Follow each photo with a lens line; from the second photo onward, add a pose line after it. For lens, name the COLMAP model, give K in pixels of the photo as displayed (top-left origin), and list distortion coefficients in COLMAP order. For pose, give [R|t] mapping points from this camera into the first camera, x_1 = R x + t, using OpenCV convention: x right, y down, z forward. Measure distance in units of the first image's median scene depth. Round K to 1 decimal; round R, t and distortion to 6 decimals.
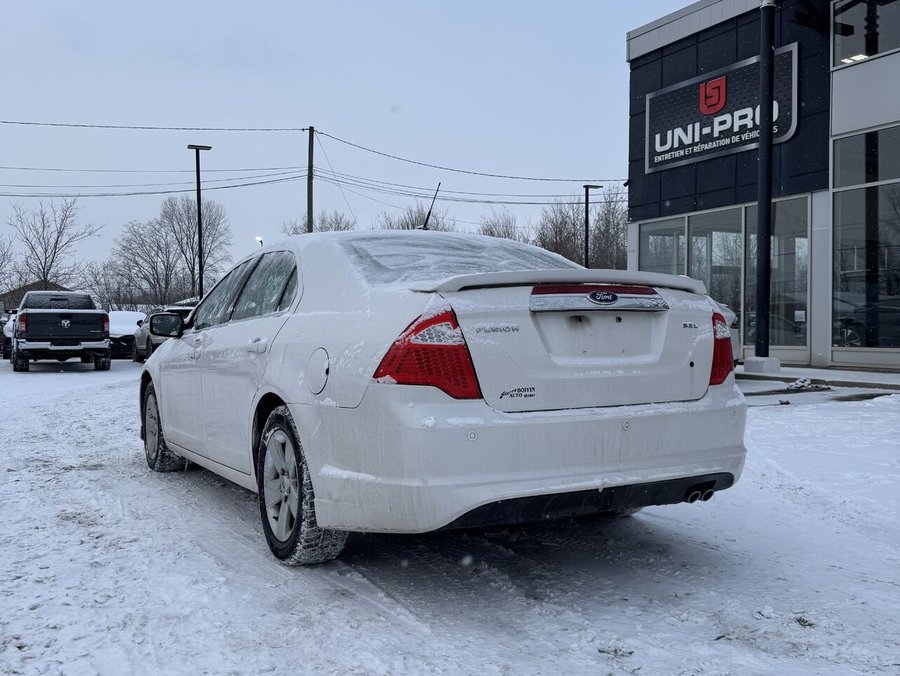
lens RADIAL K [[878.8, 0, 447.5], [0, 878.8, 341.6], [0, 0, 1]] dist [0.118614, -0.215051]
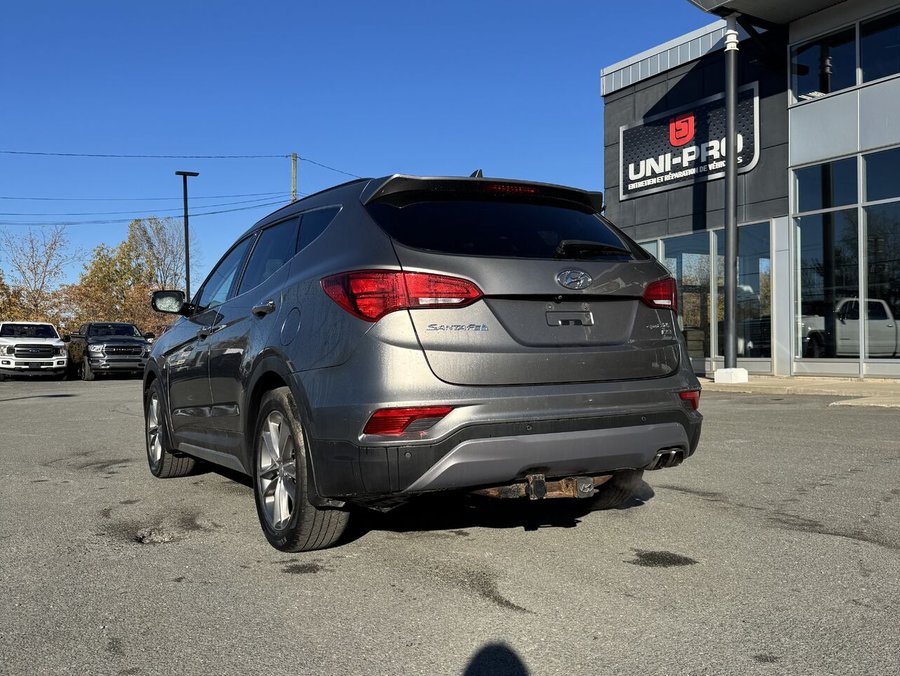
lens RADIAL K [[878.8, 0, 447.5], [0, 878.8, 341.6], [0, 0, 1]] dist [0.118614, -0.215051]
pose [[0.999306, -0.008875, 0.036183, -0.029033], [0.009721, 0.999682, -0.023271, 0.005943], [-0.035965, 0.023607, 0.999074, -0.066559]]
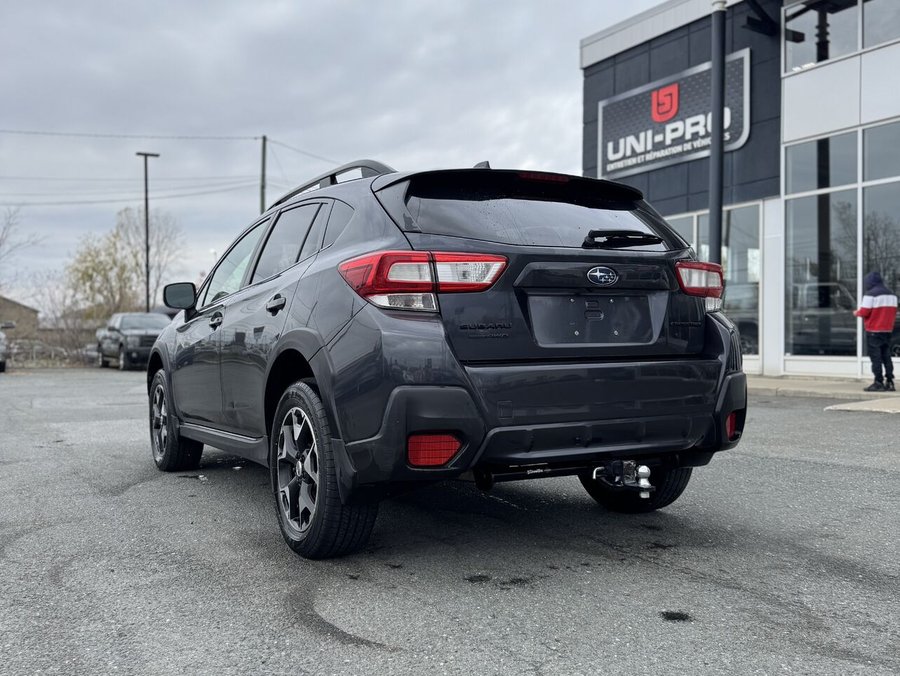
lens RADIAL K [[874.1, 0, 449.6], [0, 874.1, 339.8], [0, 0, 1]] dist [0.142775, -0.278648]
pose [[0.998959, 0.003050, 0.045505, 0.014279], [-0.002112, 0.999785, -0.020651, 0.007867], [-0.045558, 0.020533, 0.998751, 0.031463]]
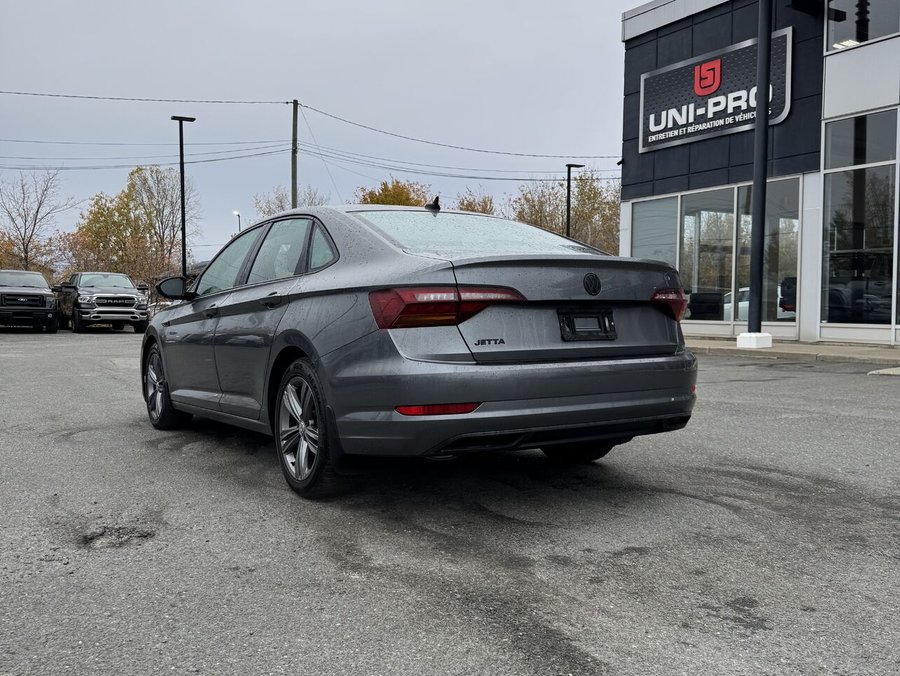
lens RADIAL K [[880.2, 0, 458.1], [0, 880.2, 339.1], [0, 0, 1]] dist [0.118980, -0.215915]
pose [[0.998894, 0.007213, 0.046471, -0.033114], [-0.008212, 0.999738, 0.021355, 0.004977], [-0.046305, -0.021713, 0.998691, -0.016678]]
